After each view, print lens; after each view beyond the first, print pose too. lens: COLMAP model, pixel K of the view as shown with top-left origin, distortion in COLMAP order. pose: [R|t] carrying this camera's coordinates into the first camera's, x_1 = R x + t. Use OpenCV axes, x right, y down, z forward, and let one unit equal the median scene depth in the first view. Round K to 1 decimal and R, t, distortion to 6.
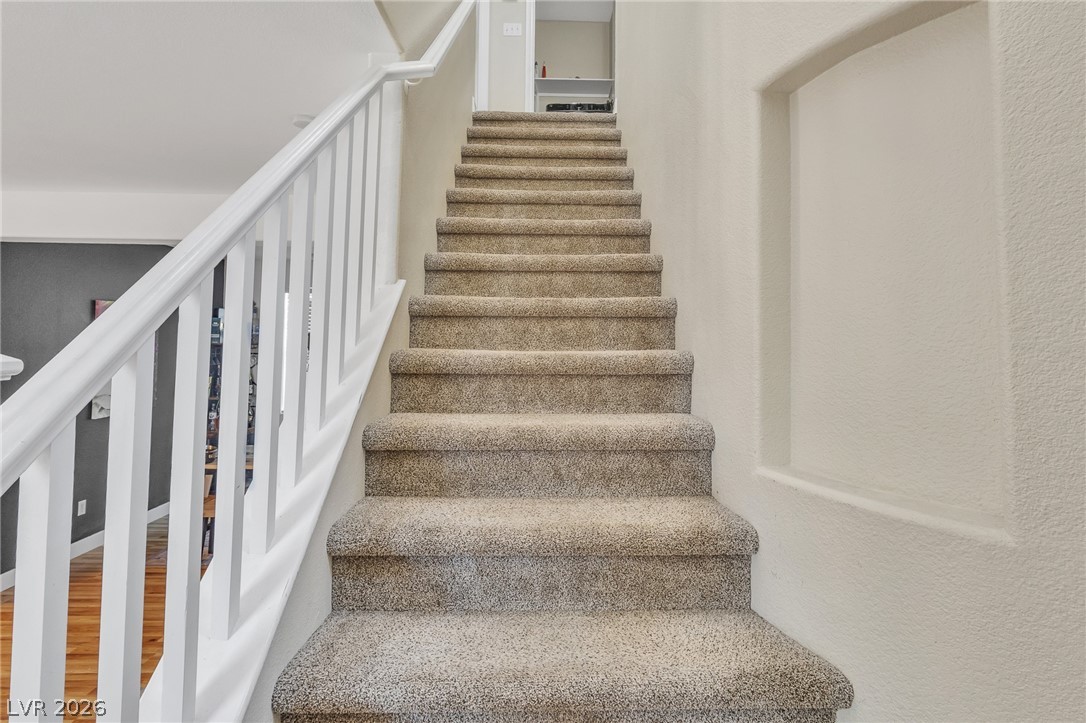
lens RADIAL K [[573.5, 0, 545.1], [0, 573.5, 325.2], [0, 0, 1]] dist [0.004773, 0.000206]
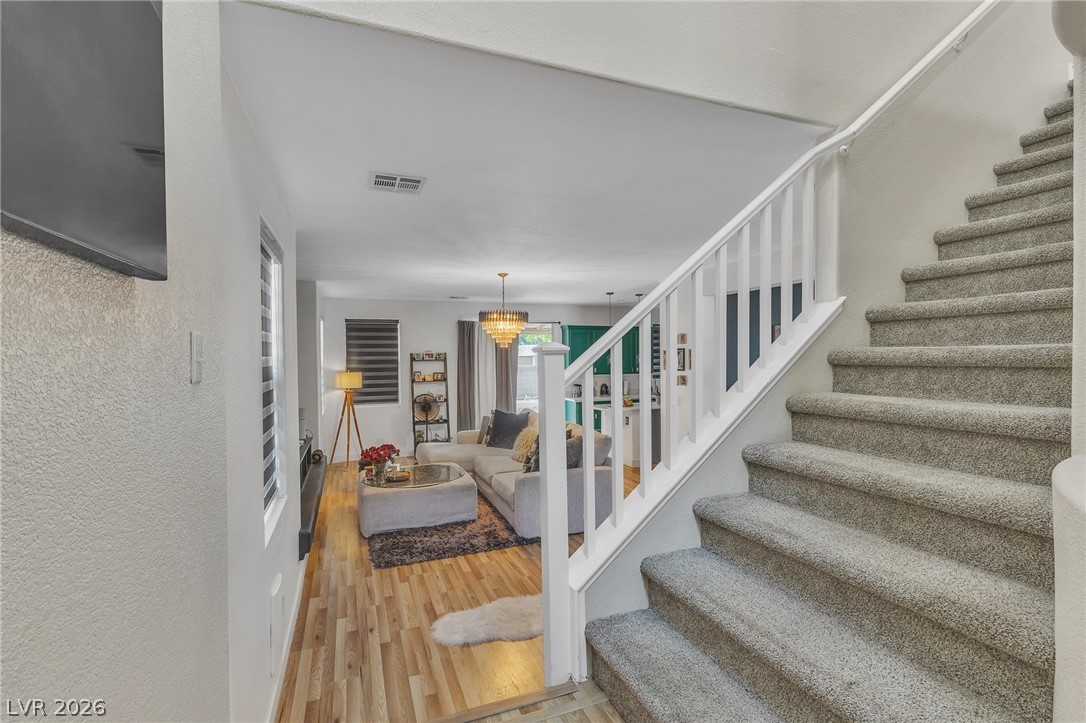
lens RADIAL K [[498.5, 0, 542.4], [0, 498.5, 359.3], [0, 0, 1]] dist [0.009244, 0.000531]
pose [[0.350049, -0.006149, -0.936711, 0.630255], [0.043842, 0.998990, 0.009826, 0.026490], [0.935705, -0.044507, 0.349965, -0.099684]]
